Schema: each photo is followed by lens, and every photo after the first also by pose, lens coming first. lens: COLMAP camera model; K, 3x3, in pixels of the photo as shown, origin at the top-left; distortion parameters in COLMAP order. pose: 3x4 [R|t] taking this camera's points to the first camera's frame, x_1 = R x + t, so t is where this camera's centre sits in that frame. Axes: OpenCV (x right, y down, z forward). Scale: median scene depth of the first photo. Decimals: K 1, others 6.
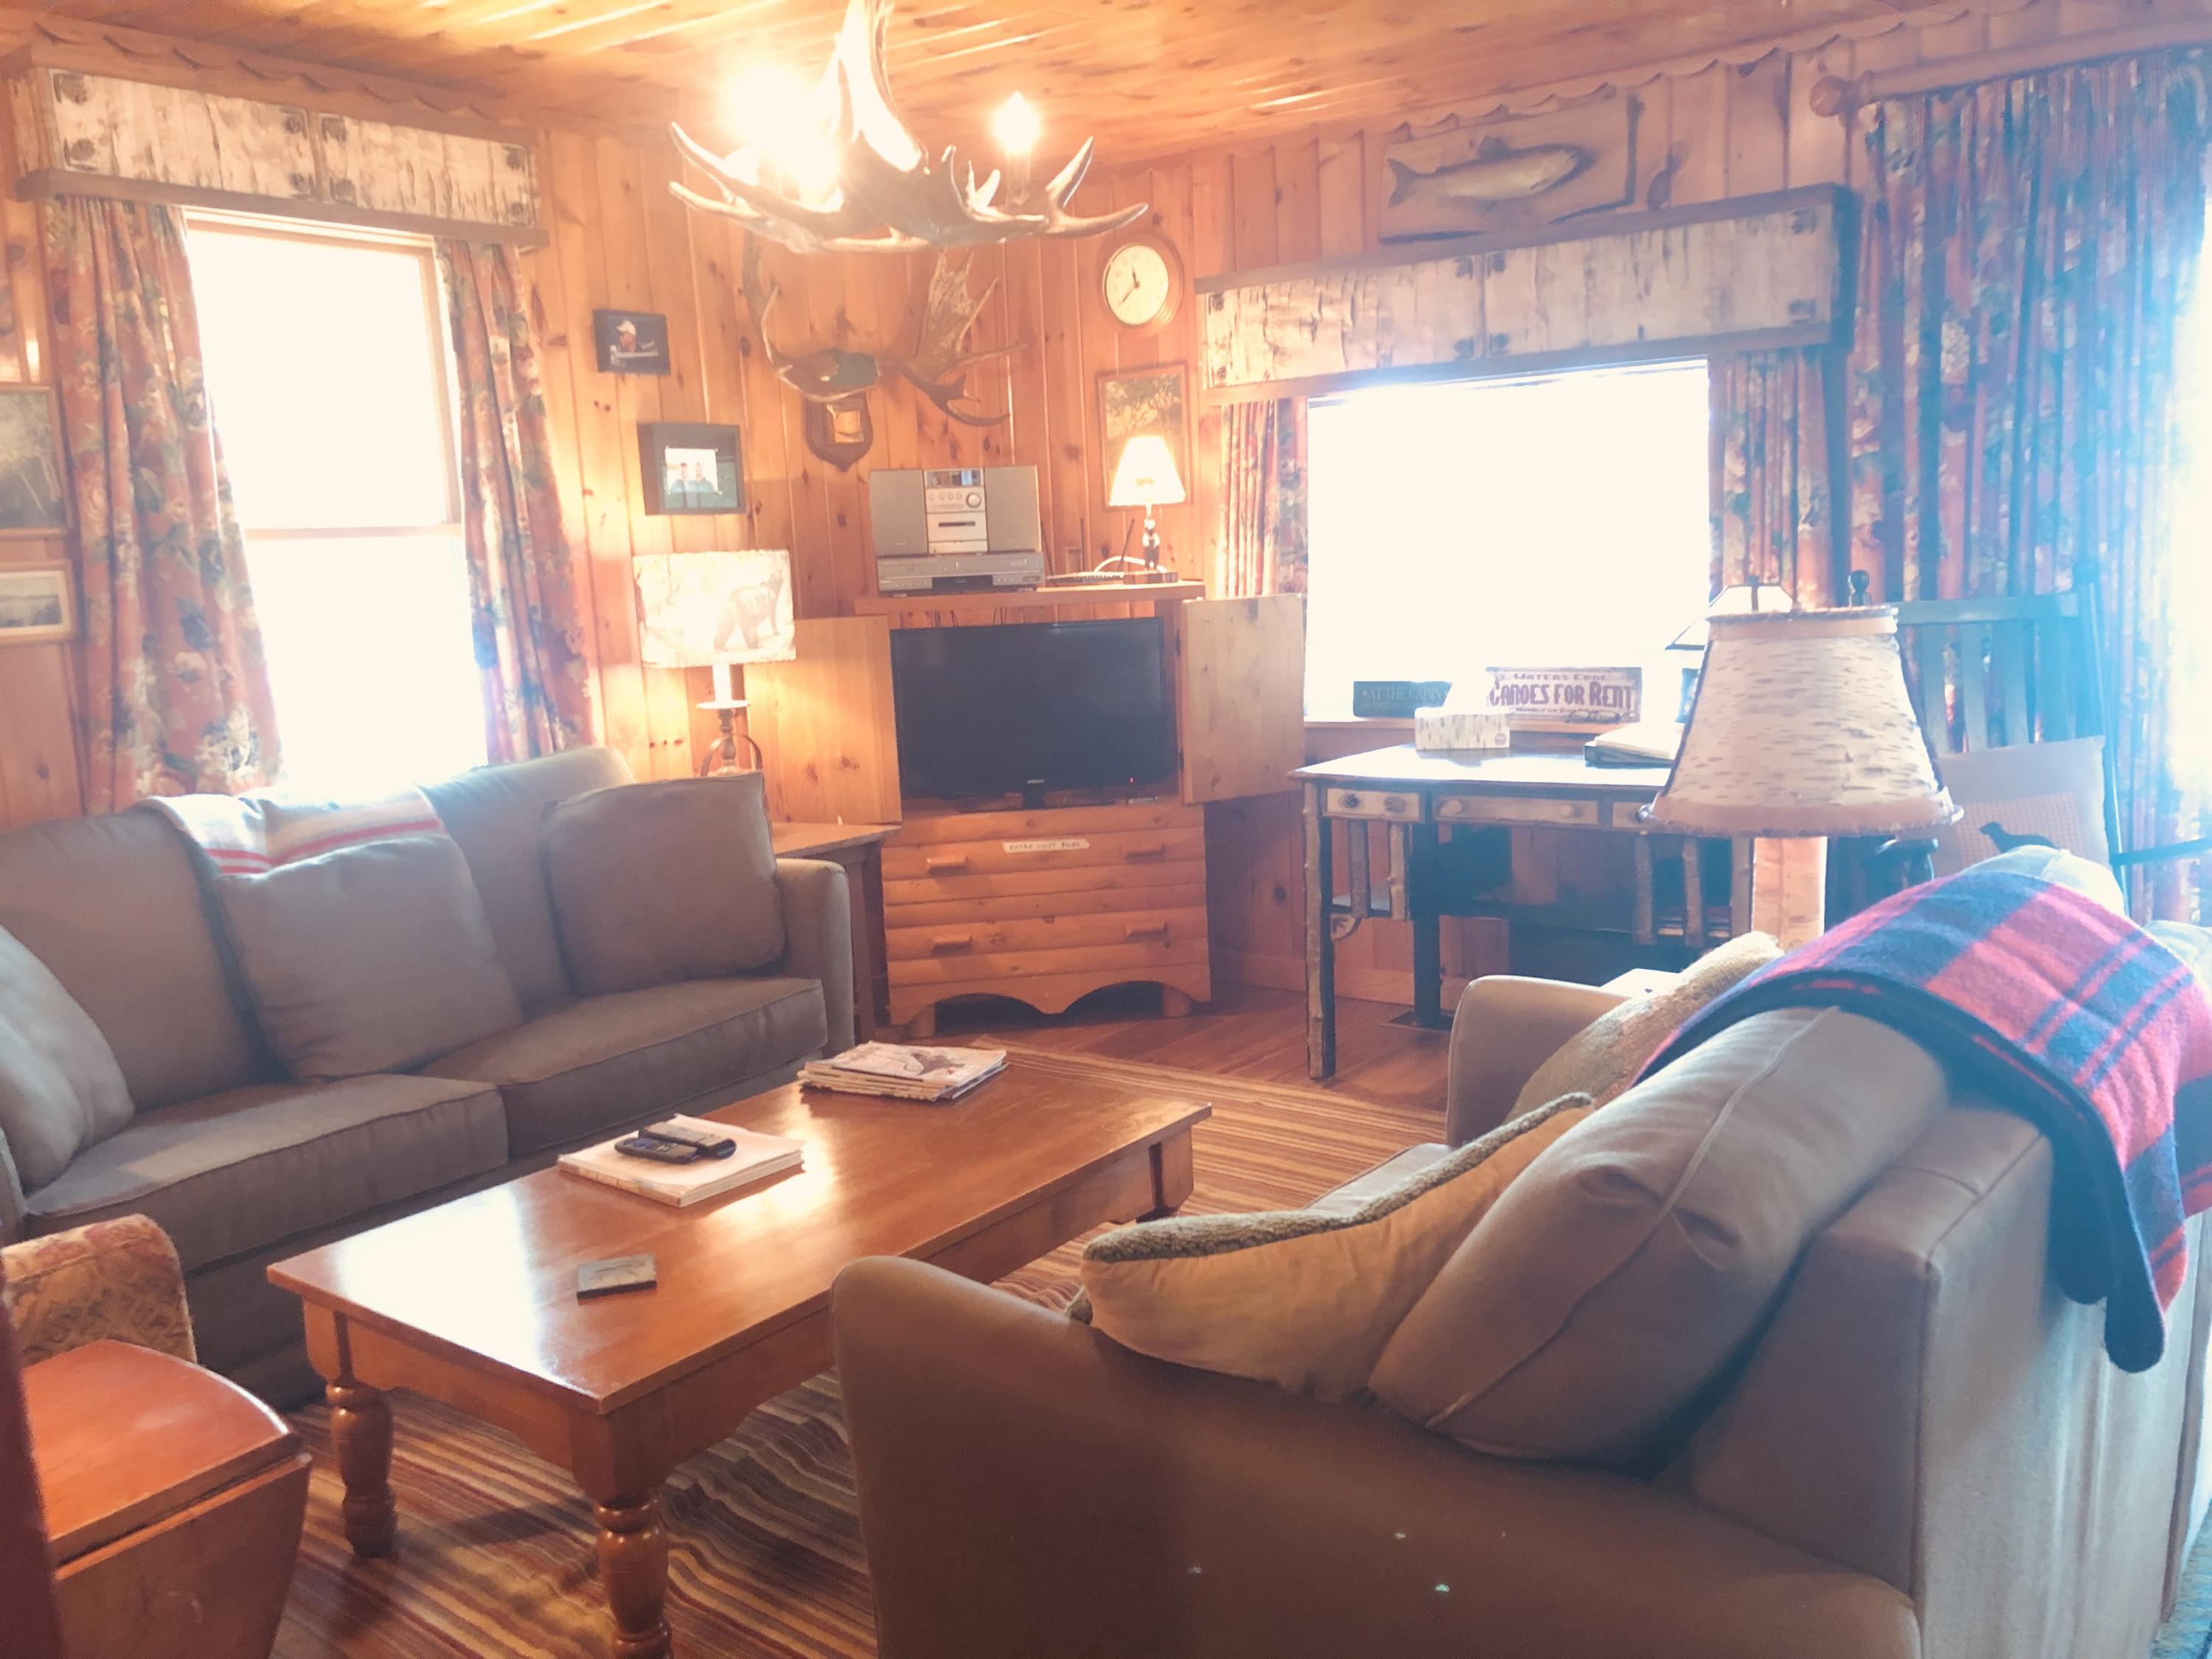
lens RADIAL K [[1821.7, 0, 1108.8], [0, 1821.7, 838.9], [0, 0, 1]] dist [0.057070, -0.065288]
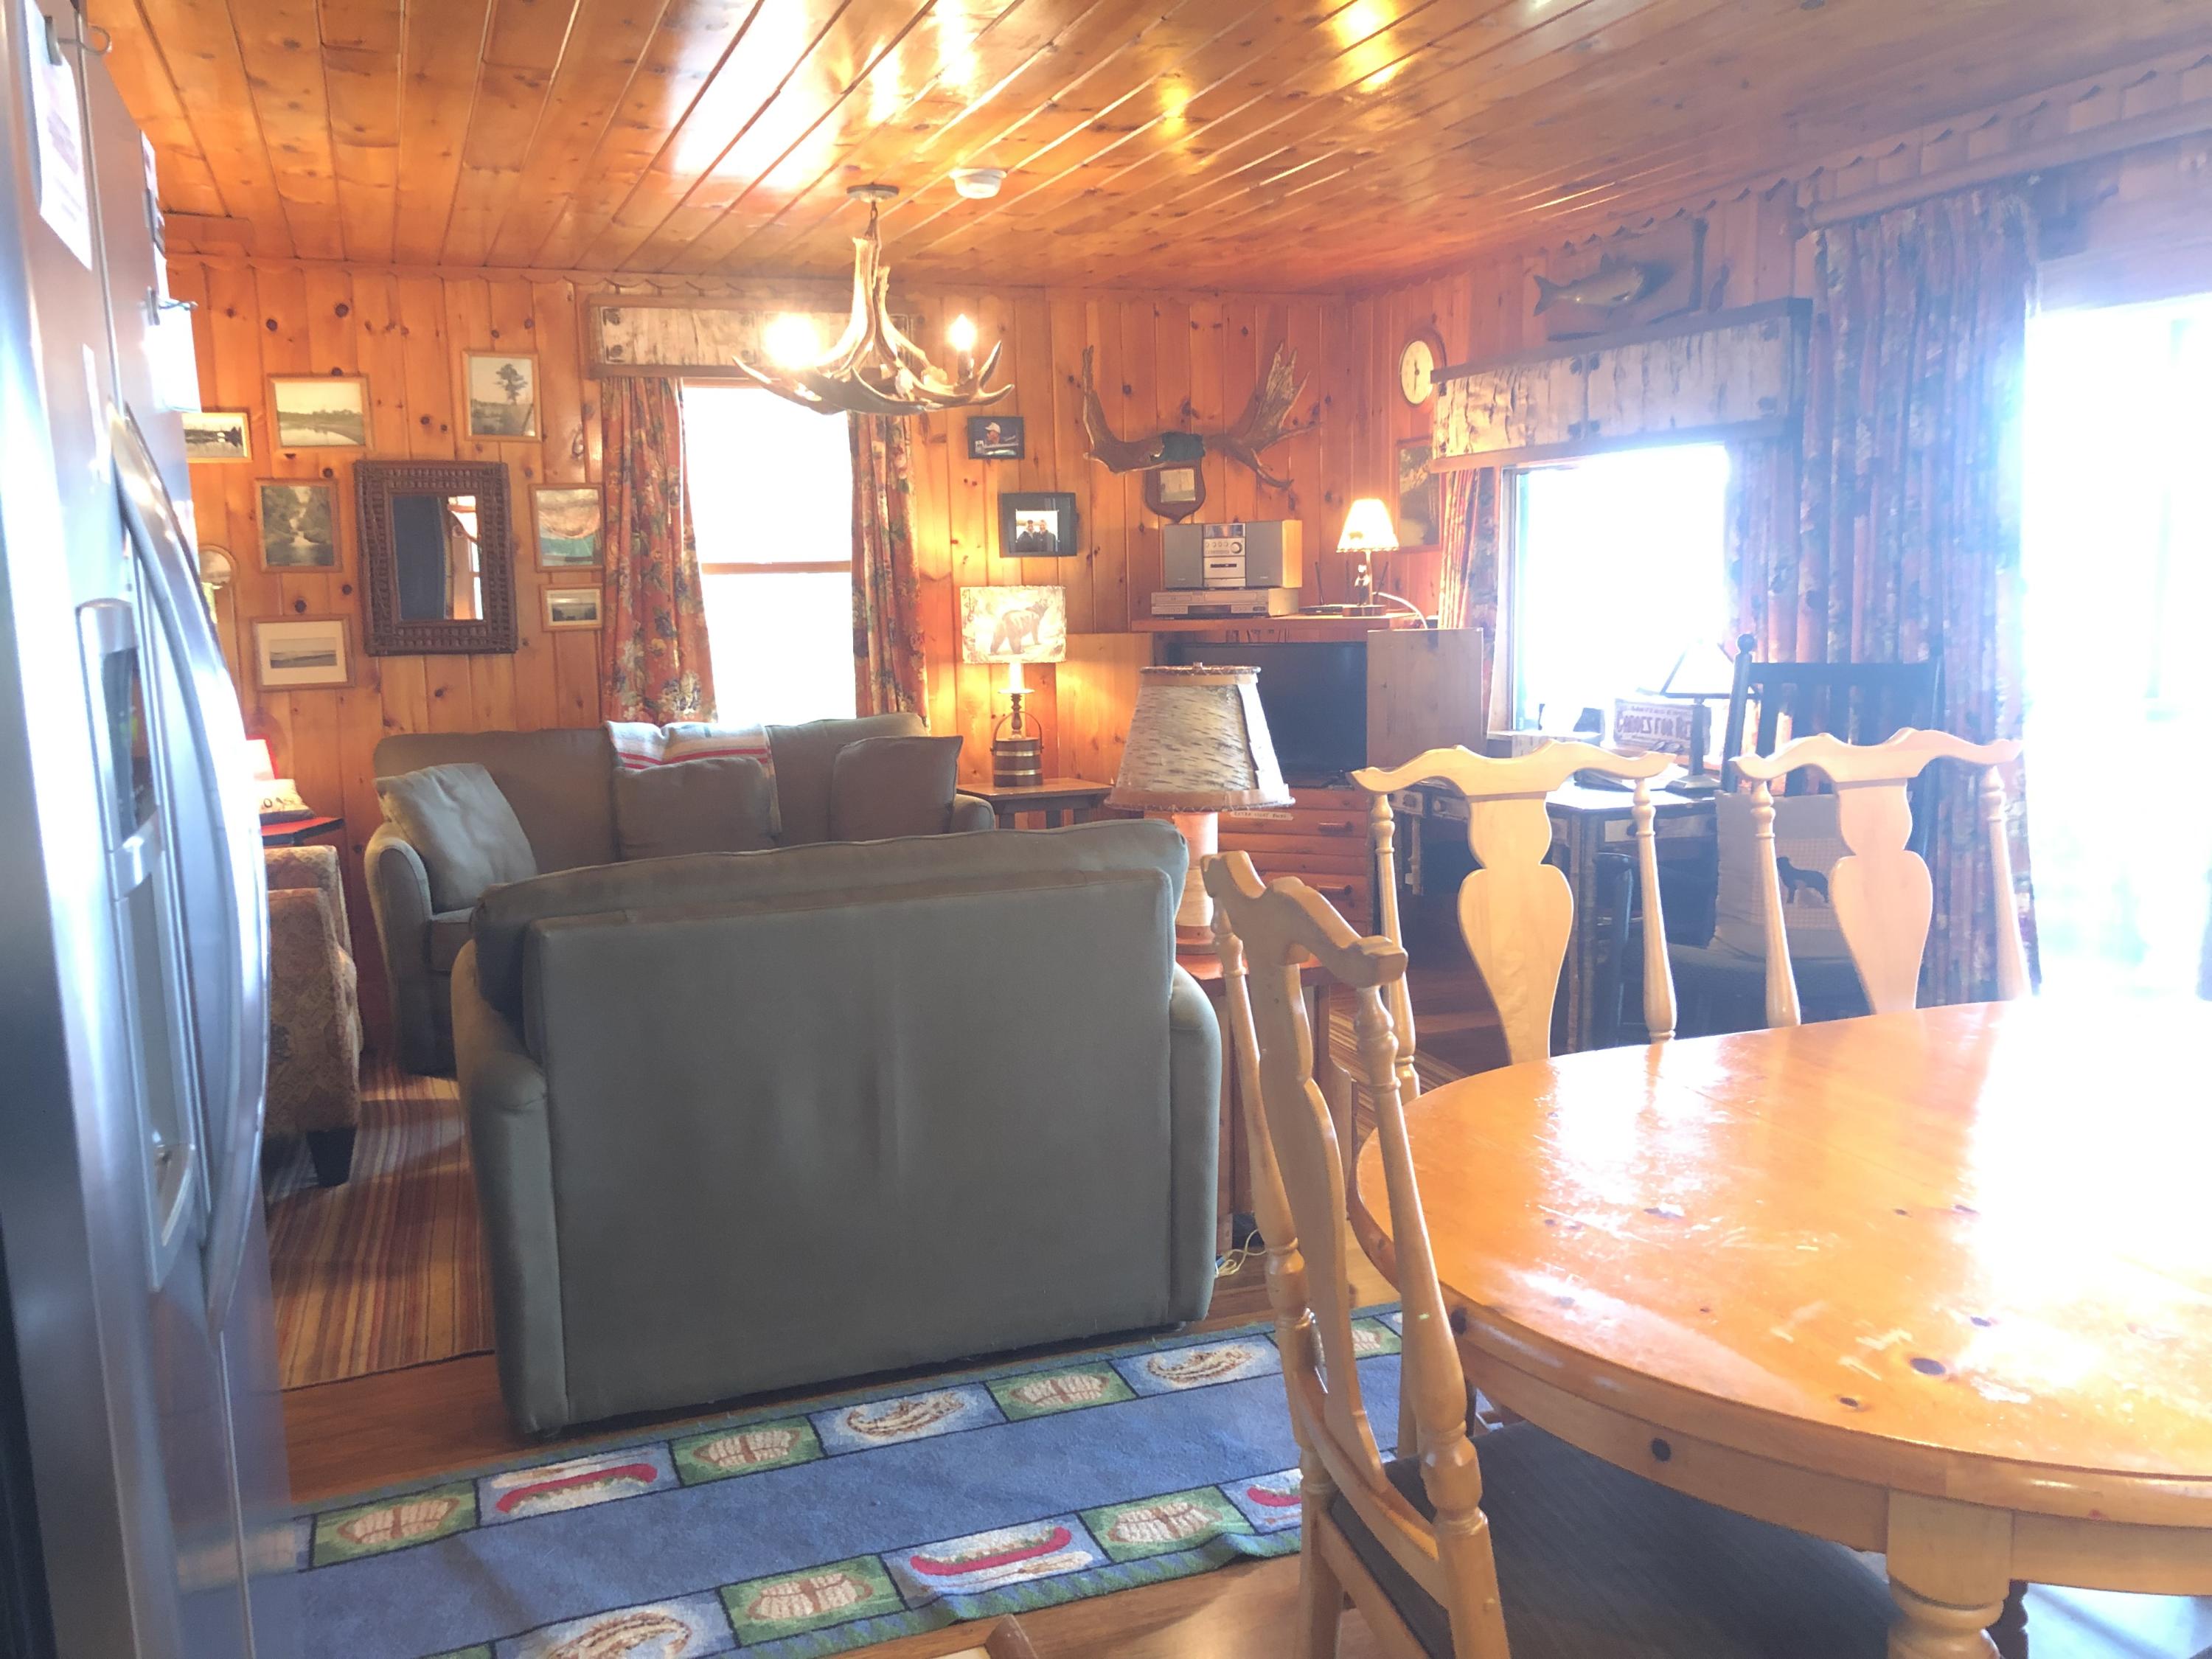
lens RADIAL K [[1821.7, 0, 1103.1], [0, 1821.7, 831.4], [0, 0, 1]] dist [0.057070, -0.065288]
pose [[0.848302, 0.101829, -0.519630, 0.635845], [-0.100761, 0.994447, 0.030383, -0.014939], [0.519838, 0.026584, 0.853851, -0.190933]]
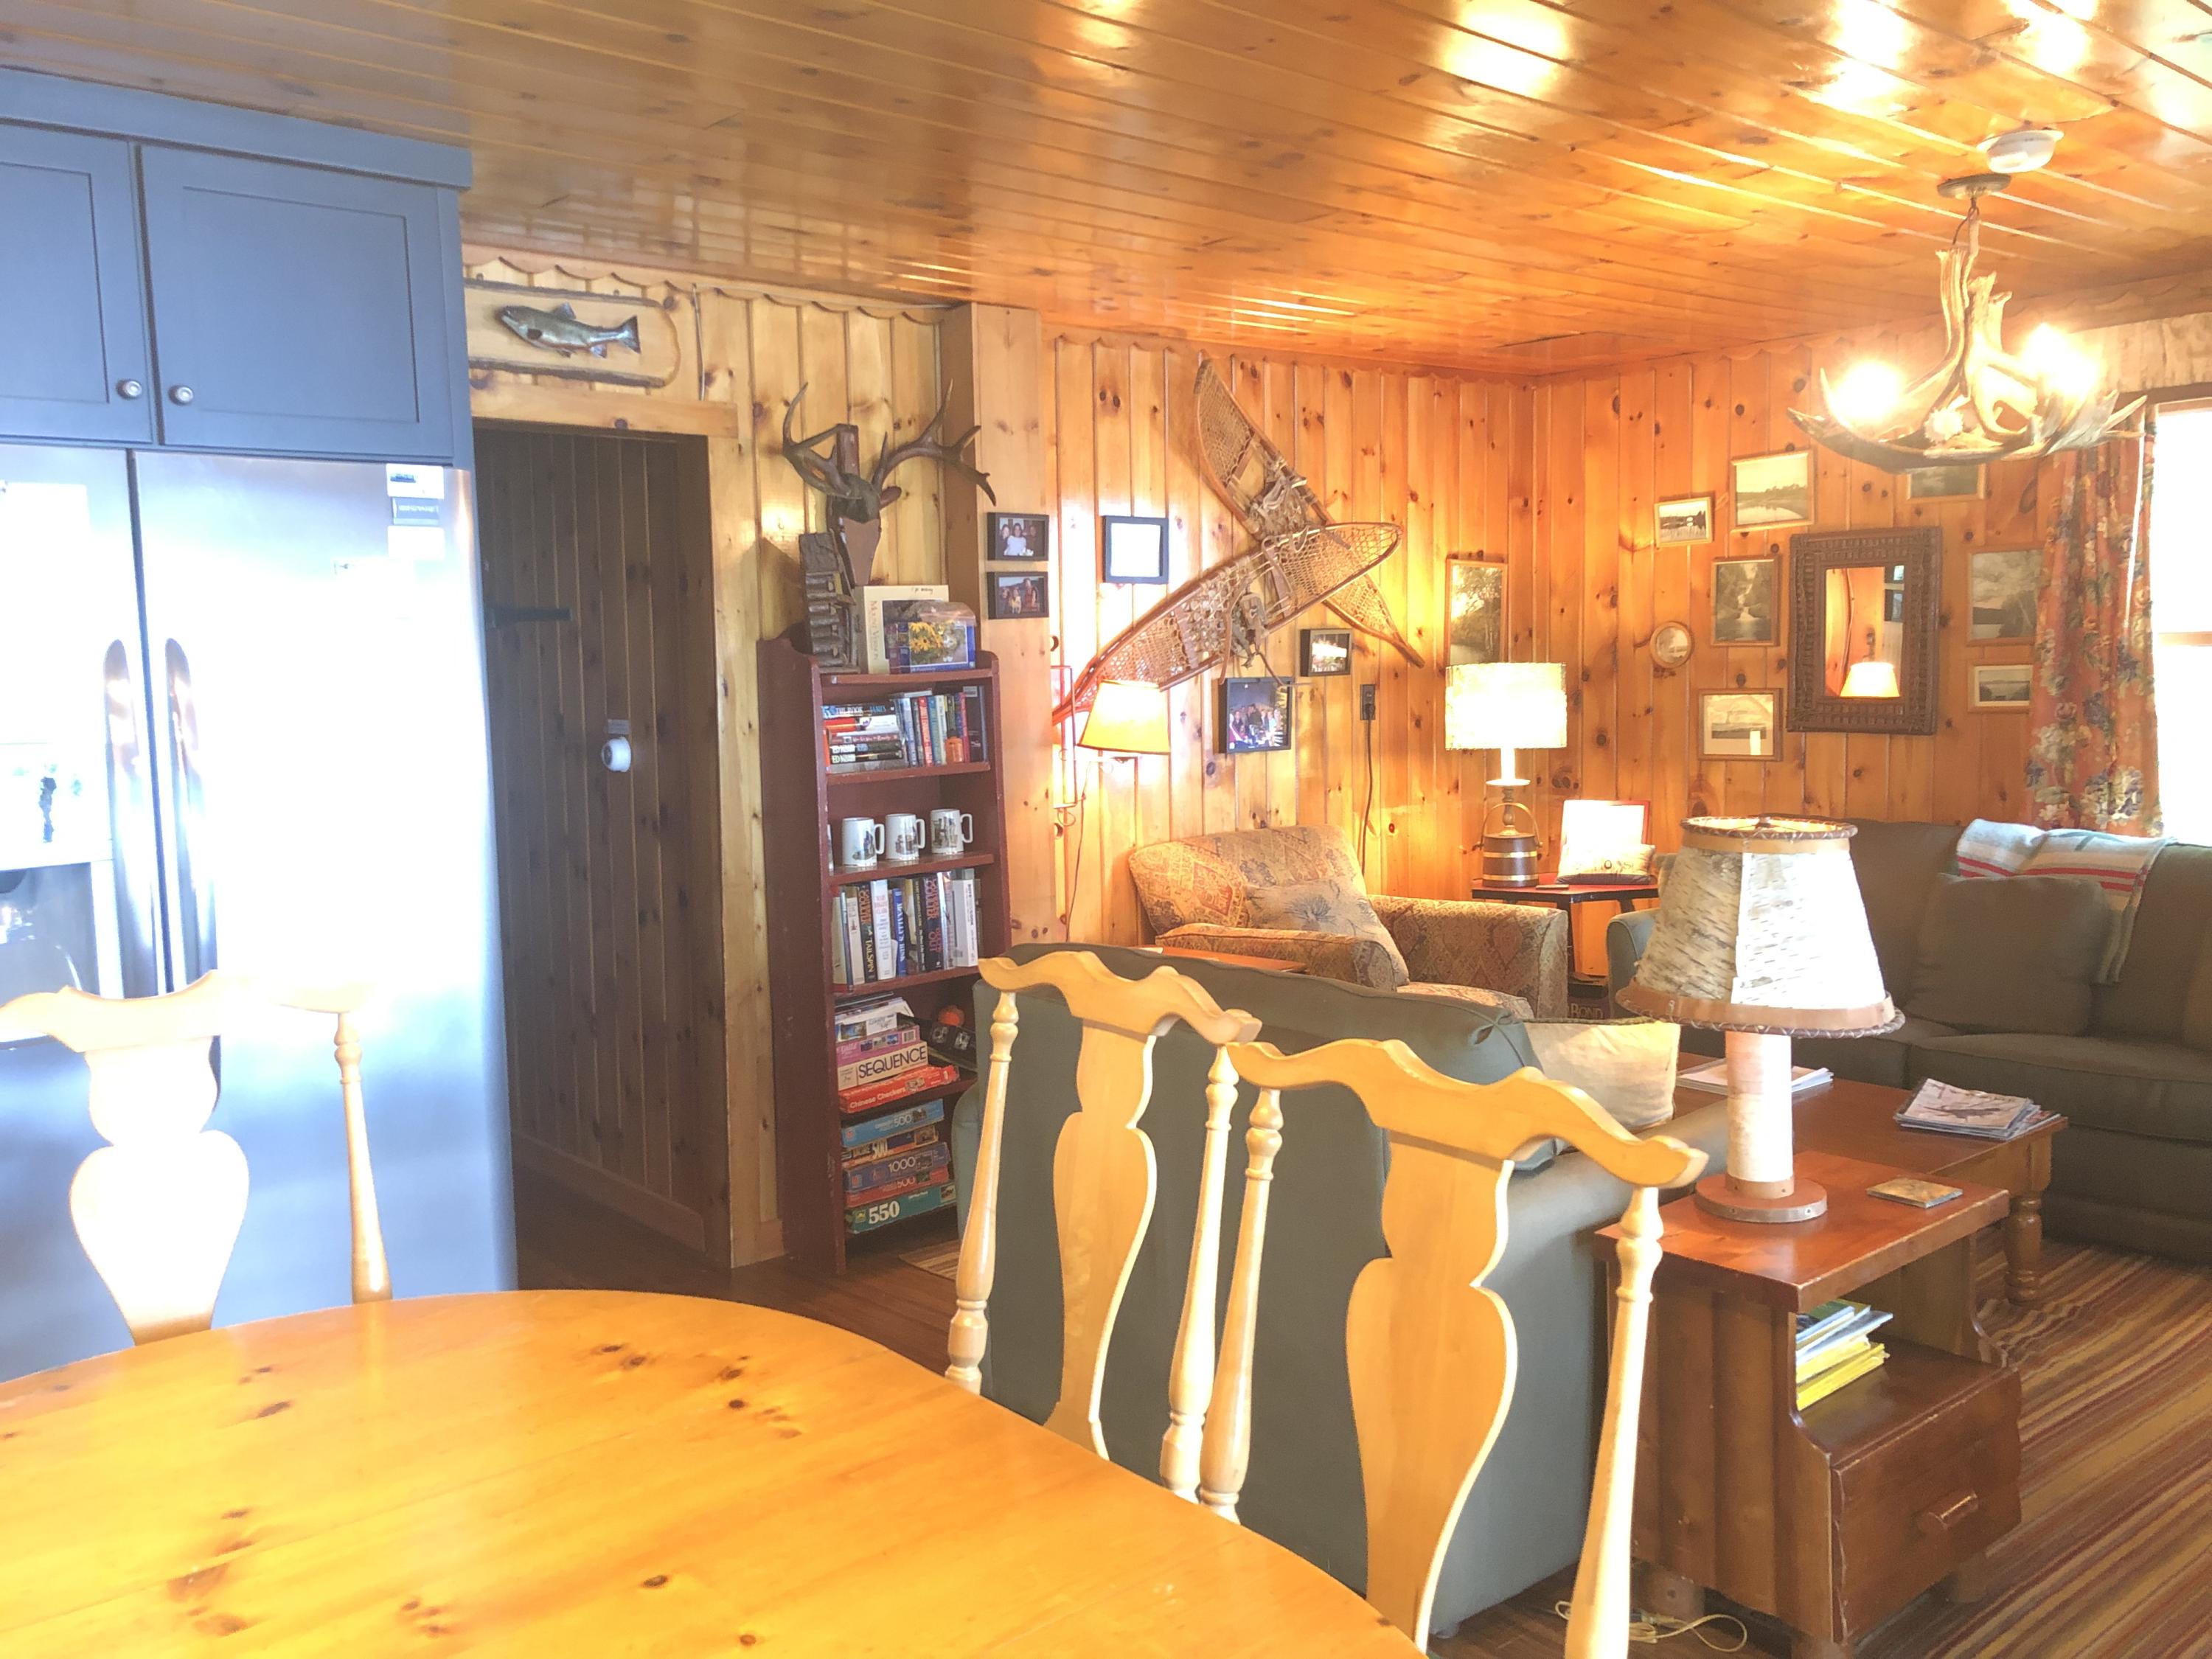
lens RADIAL K [[1821.7, 0, 1114.7], [0, 1821.7, 821.5], [0, 0, 1]] dist [0.057070, -0.065288]
pose [[-0.216135, 0.139603, -0.966332, 0.872935], [-0.119132, 0.978559, 0.168015, -0.151829], [0.969068, 0.151435, -0.194870, 0.486314]]
